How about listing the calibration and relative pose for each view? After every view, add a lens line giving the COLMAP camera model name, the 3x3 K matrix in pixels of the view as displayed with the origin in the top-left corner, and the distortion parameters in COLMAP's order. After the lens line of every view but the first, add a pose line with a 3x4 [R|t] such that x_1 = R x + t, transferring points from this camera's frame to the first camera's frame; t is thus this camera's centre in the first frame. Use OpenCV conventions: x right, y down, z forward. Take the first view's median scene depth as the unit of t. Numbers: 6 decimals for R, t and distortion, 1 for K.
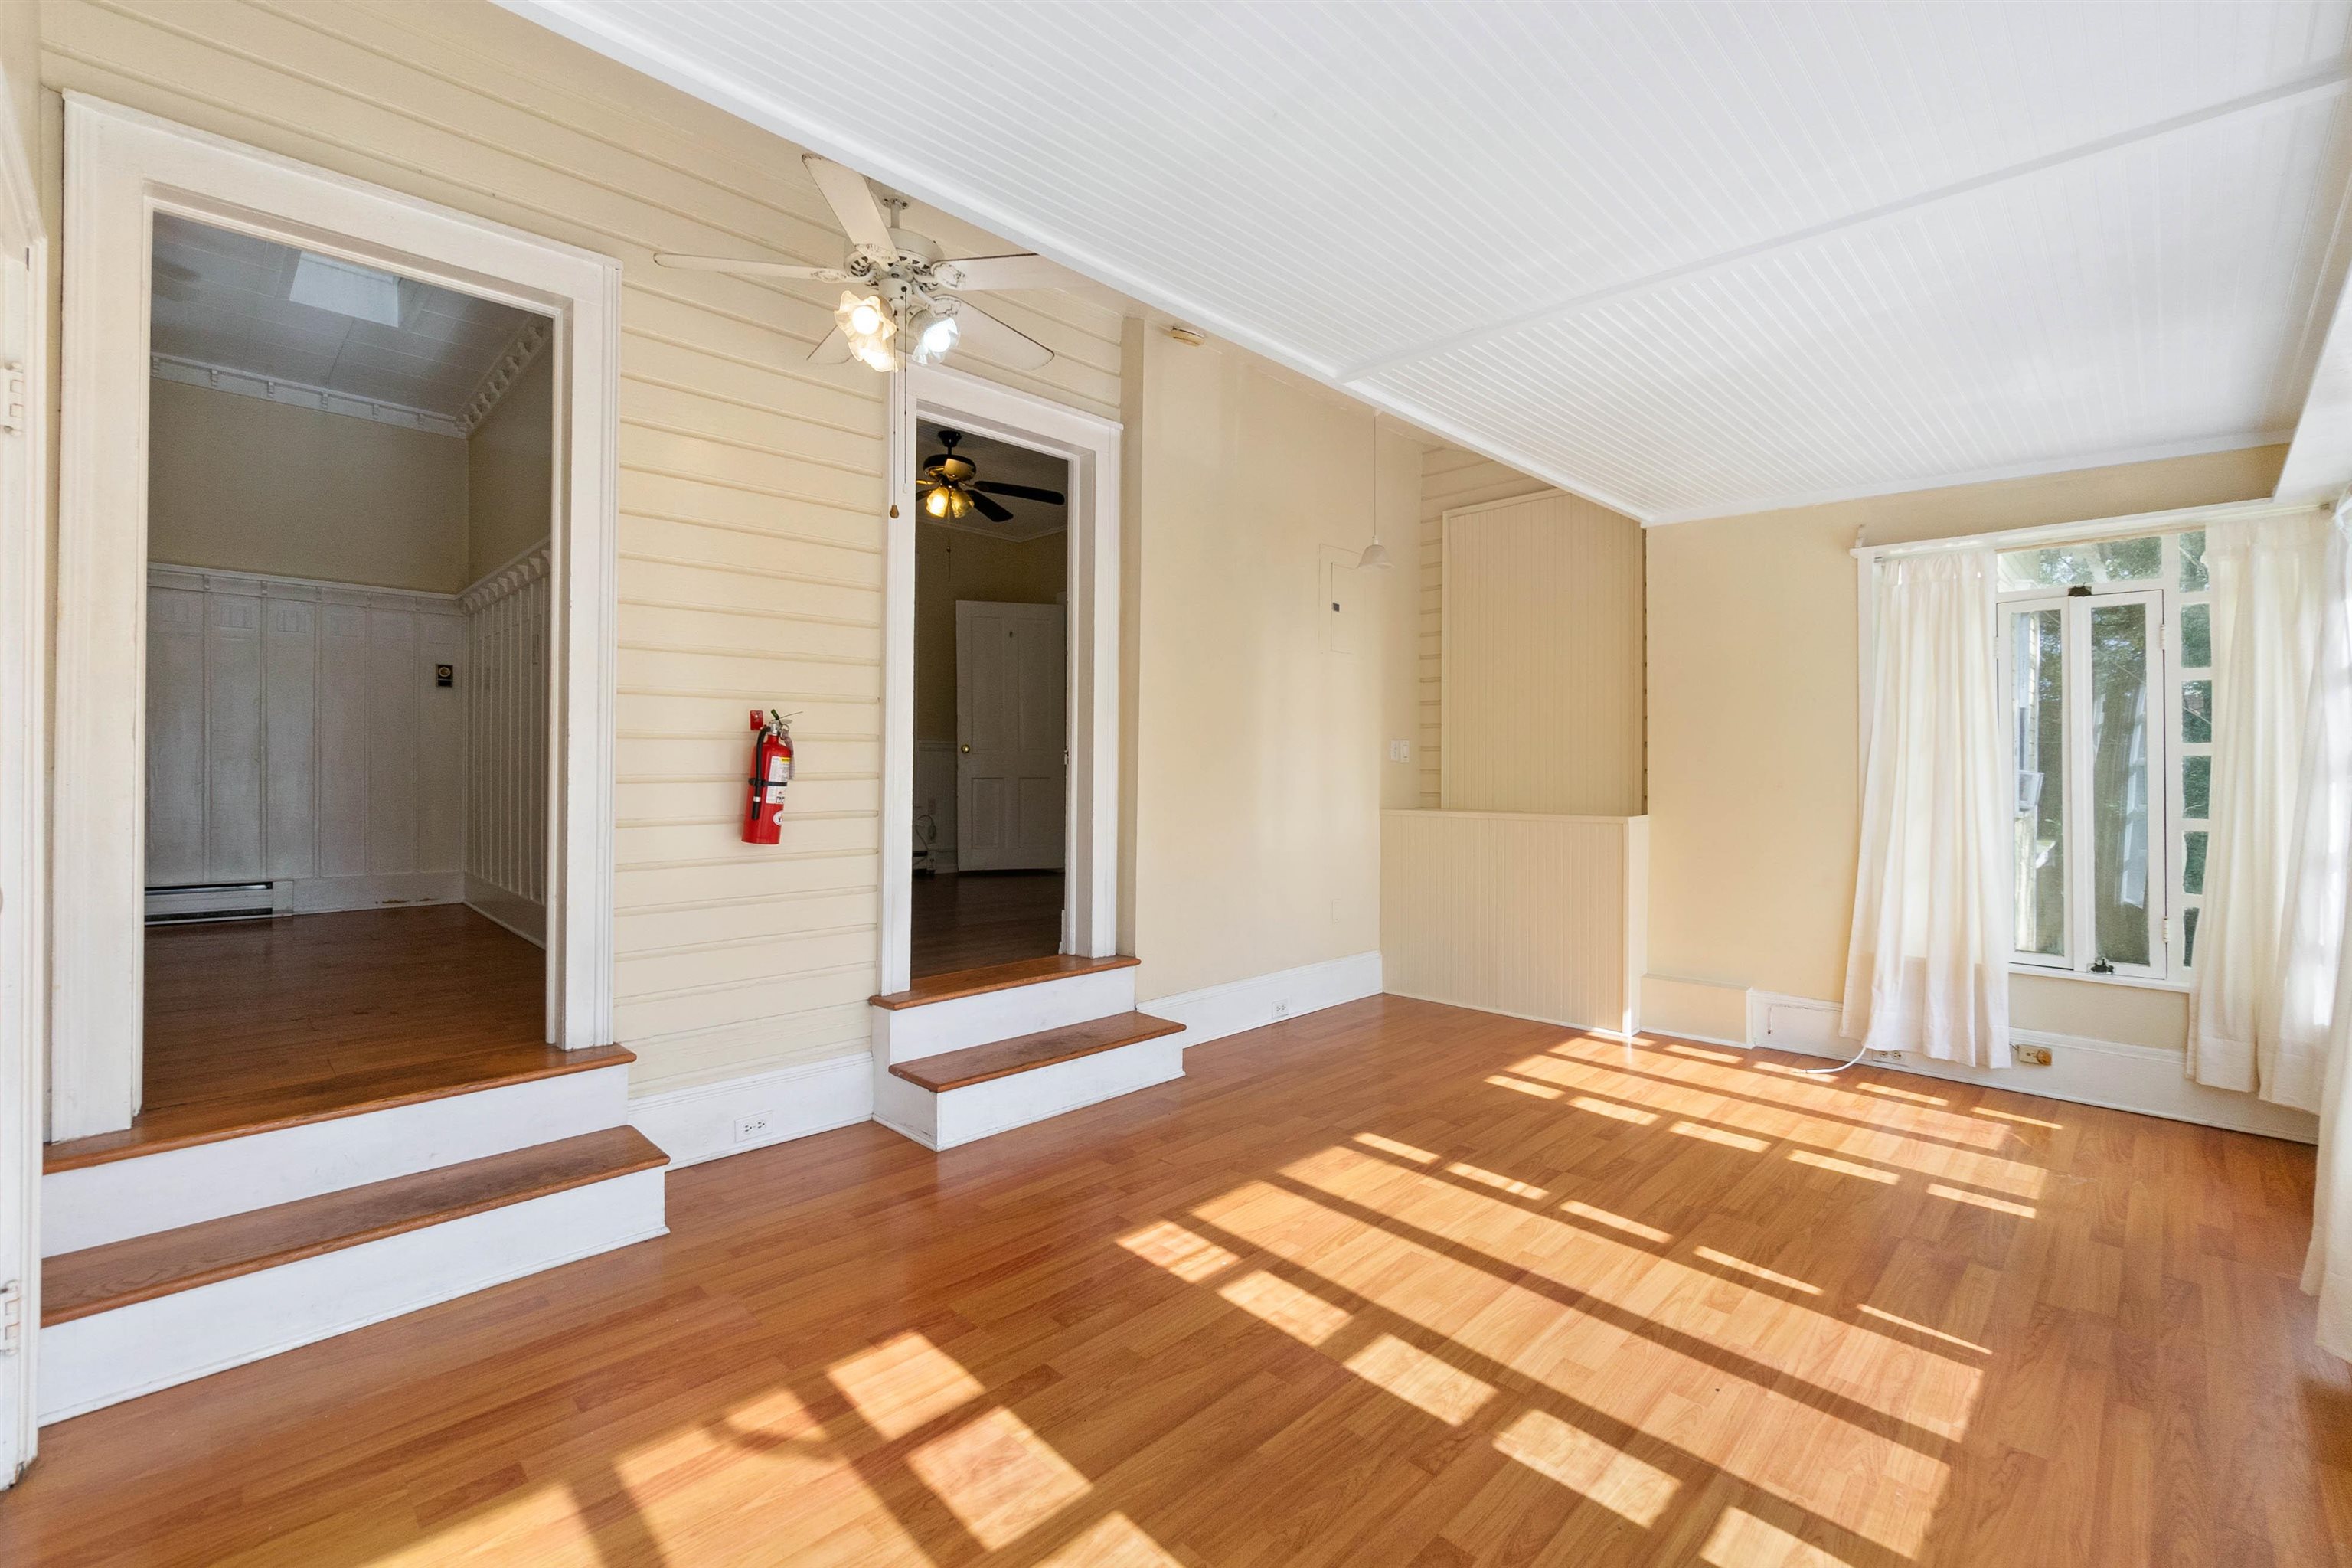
lens RADIAL K [[1021.2, 0, 1171.7], [0, 1021.2, 767.9], [0, 0, 1]] dist [0.001479, 0.001472]
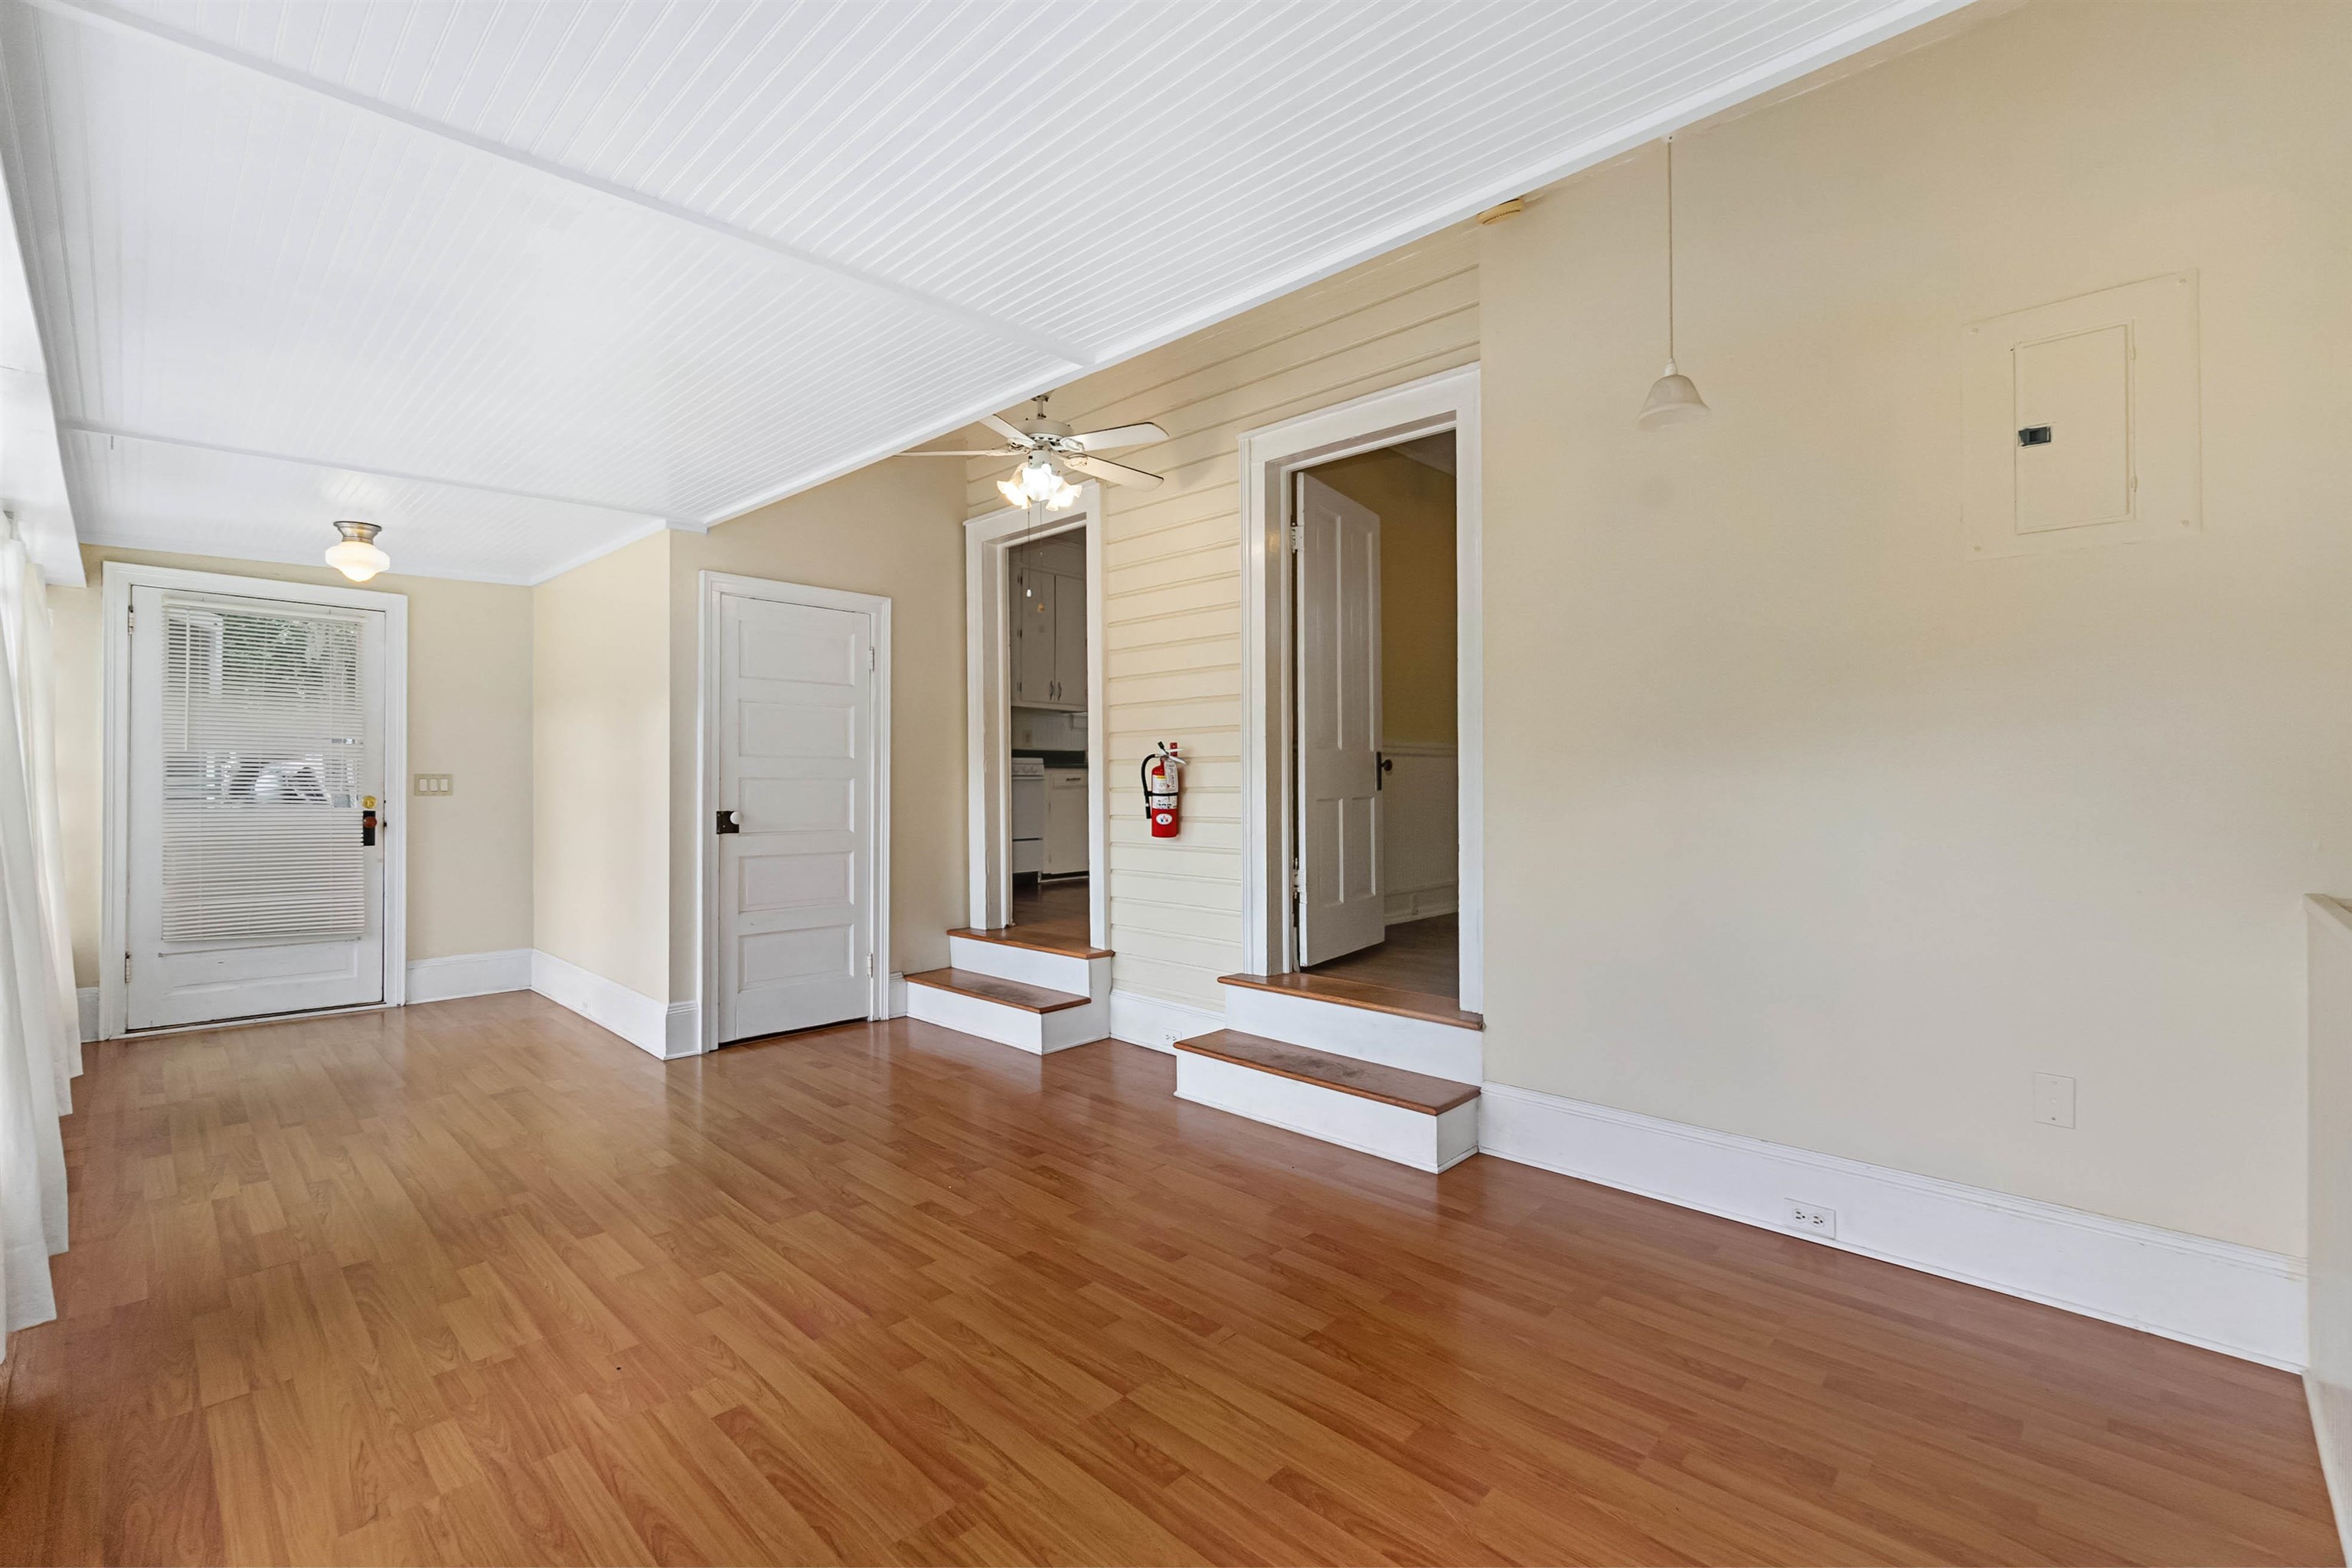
lens RADIAL K [[1021.2, 0, 1180.4], [0, 1021.2, 781.9], [0, 0, 1]] dist [0.001479, 0.001472]
pose [[0.001970, -0.003996, -0.999990, 0.888065], [0.005110, 0.999979, -0.003986, -0.002026], [0.999985, -0.005102, 0.001990, 0.875528]]
